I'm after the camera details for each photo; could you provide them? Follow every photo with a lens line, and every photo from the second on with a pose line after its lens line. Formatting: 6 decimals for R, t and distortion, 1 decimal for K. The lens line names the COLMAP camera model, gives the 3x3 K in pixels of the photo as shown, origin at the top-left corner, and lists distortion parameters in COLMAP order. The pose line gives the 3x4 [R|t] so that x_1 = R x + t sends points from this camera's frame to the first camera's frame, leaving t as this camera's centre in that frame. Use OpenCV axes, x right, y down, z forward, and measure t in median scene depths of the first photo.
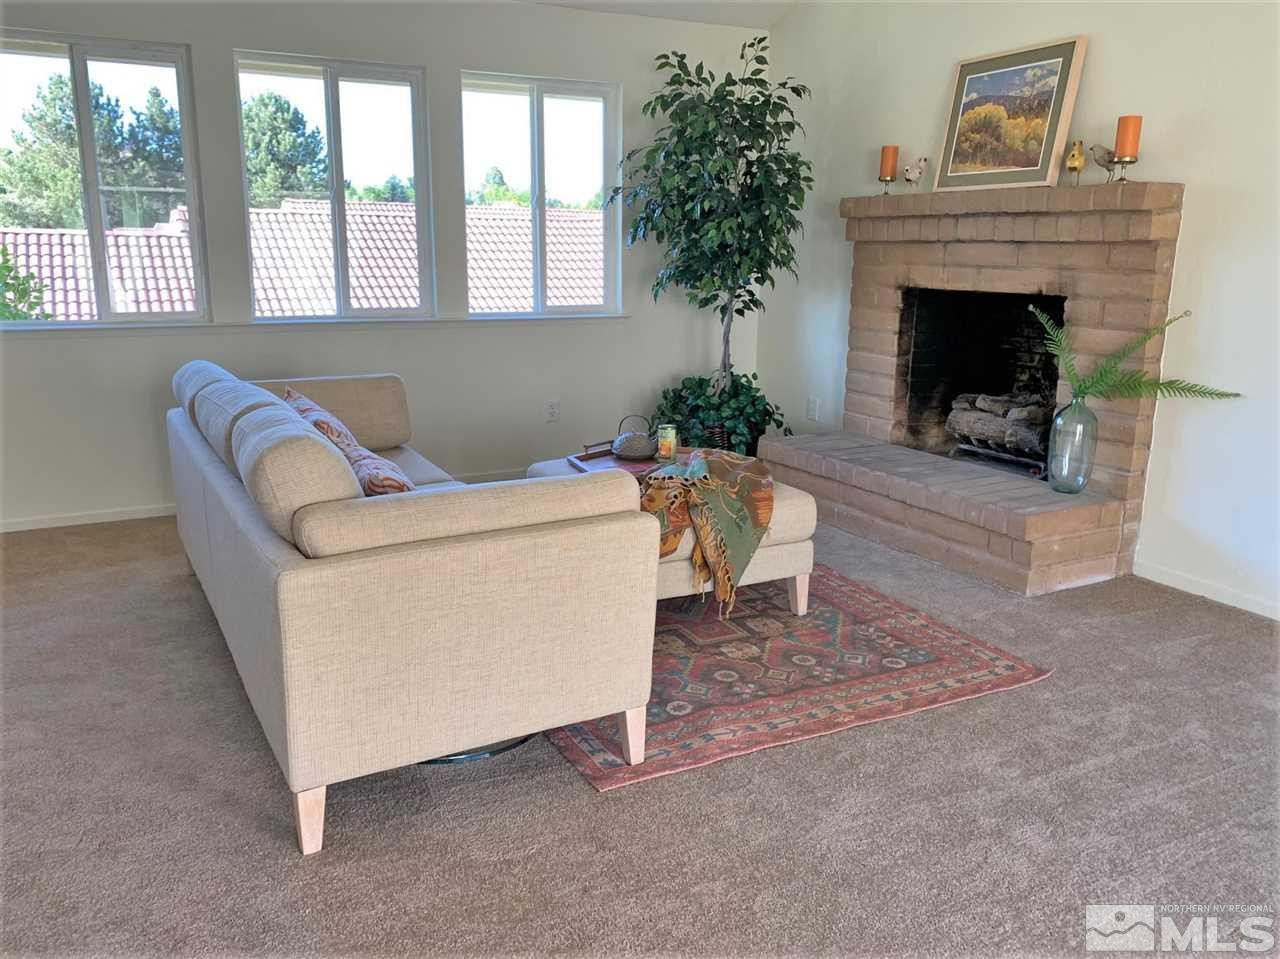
lens RADIAL K [[1021.1, 0, 634.7], [0, 1021.1, 487.2], [0, 0, 1]] dist [0.035004, -0.040987]
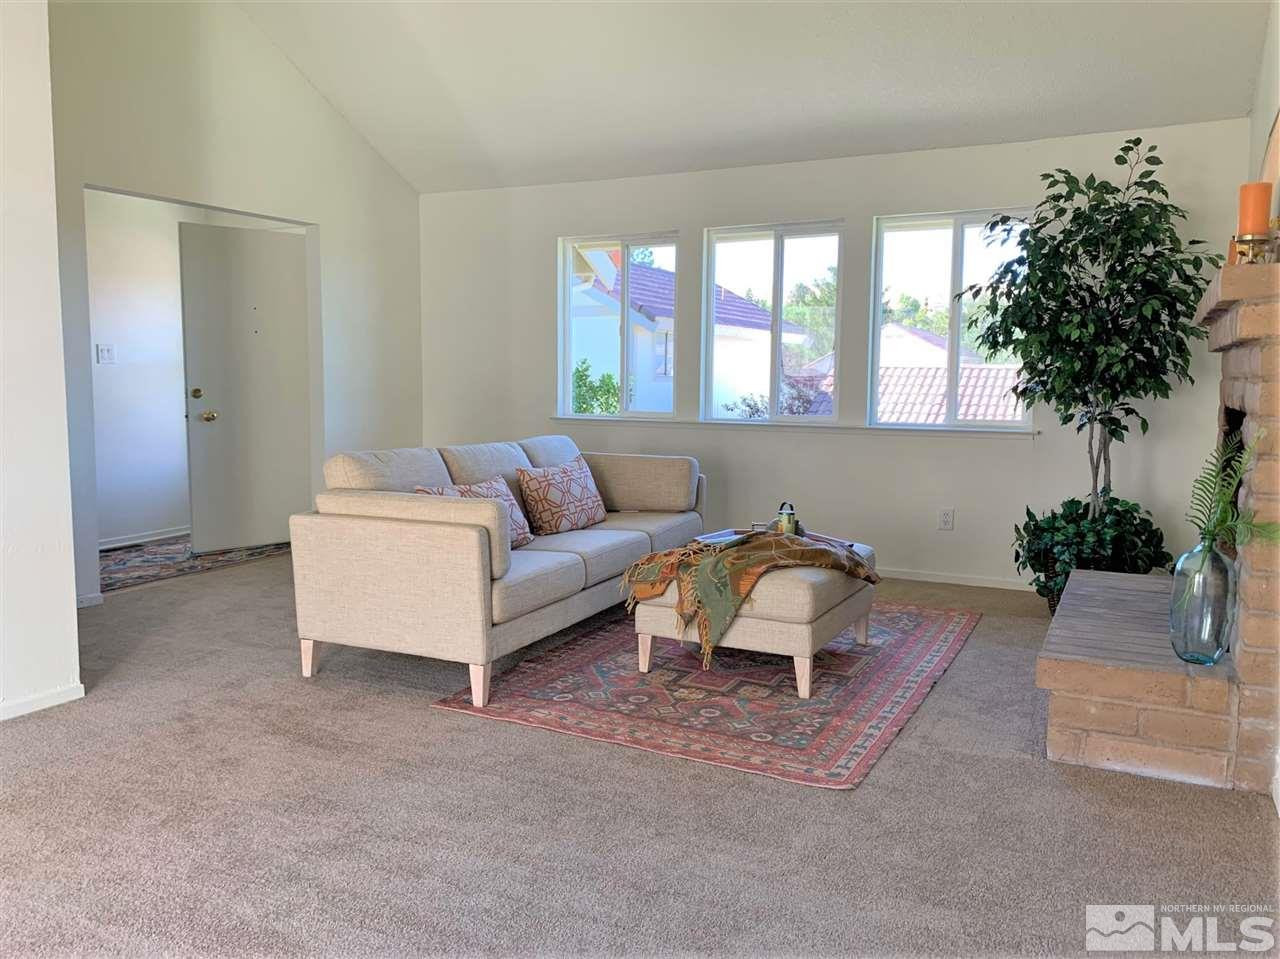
lens RADIAL K [[1021.1, 0, 590.0], [0, 1021.1, 465.7], [0, 0, 1]] dist [0.035004, -0.040987]
pose [[0.552738, 0.070628, -0.830357, 0.976994], [-0.197484, 0.979122, -0.048176, -0.013951], [0.809618, 0.190610, 0.555146, 0.221153]]
